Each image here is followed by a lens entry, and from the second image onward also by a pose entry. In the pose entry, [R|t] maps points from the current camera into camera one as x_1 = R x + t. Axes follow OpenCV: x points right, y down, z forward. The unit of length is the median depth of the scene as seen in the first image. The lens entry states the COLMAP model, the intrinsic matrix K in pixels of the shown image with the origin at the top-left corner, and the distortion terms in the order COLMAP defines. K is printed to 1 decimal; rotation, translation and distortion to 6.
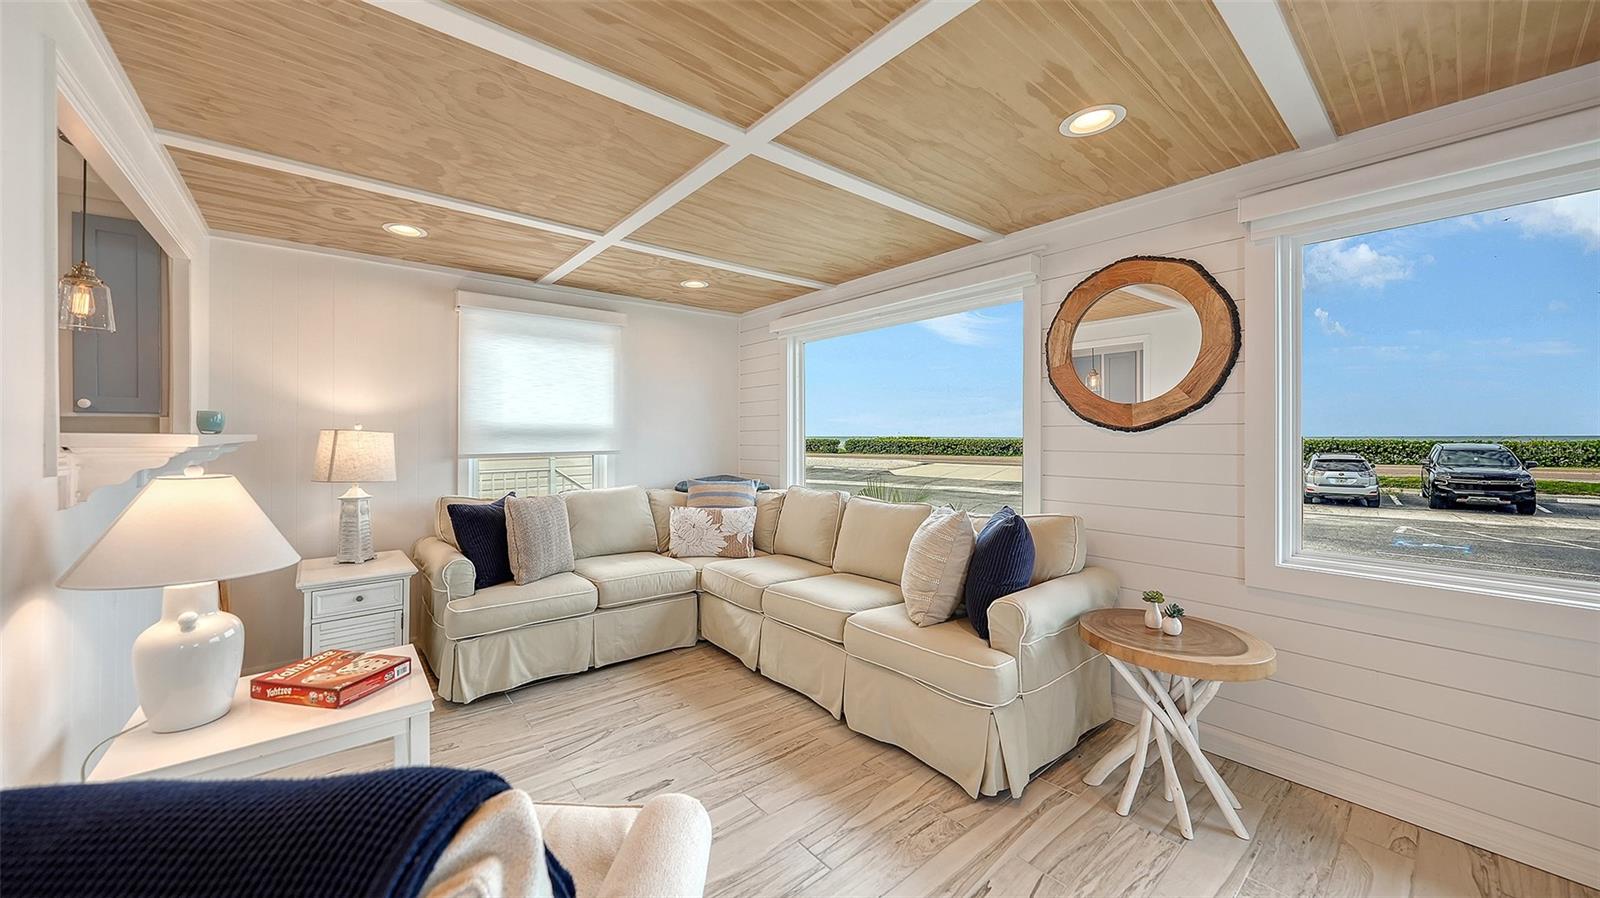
lens RADIAL K [[555.5, 0, 804.9], [0, 555.5, 441.2], [0, 0, 1]] dist [0.001298, 0.000033]
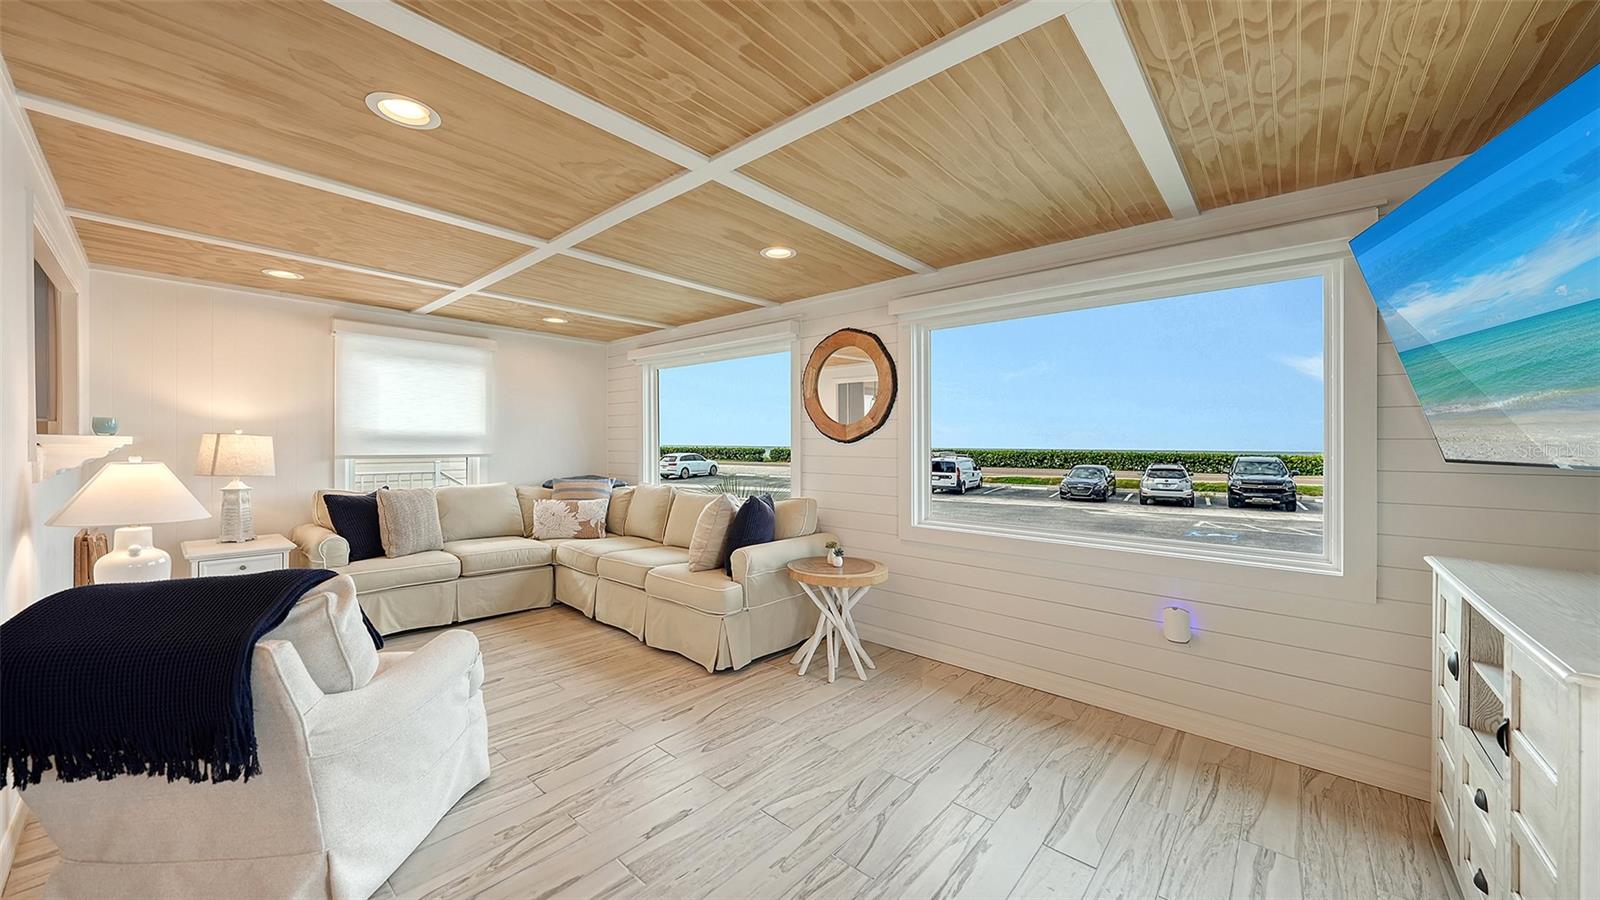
lens RADIAL K [[539.1, 0, 845.9], [0, 539.1, 458.7], [0, 0, 1]] dist [-0.000464, -0.000151]
pose [[0.981701, 0.006921, 0.190304, 0.283096], [-0.009697, 0.999860, 0.013655, 0.005087], [-0.190182, -0.015251, 0.981630, -0.418182]]
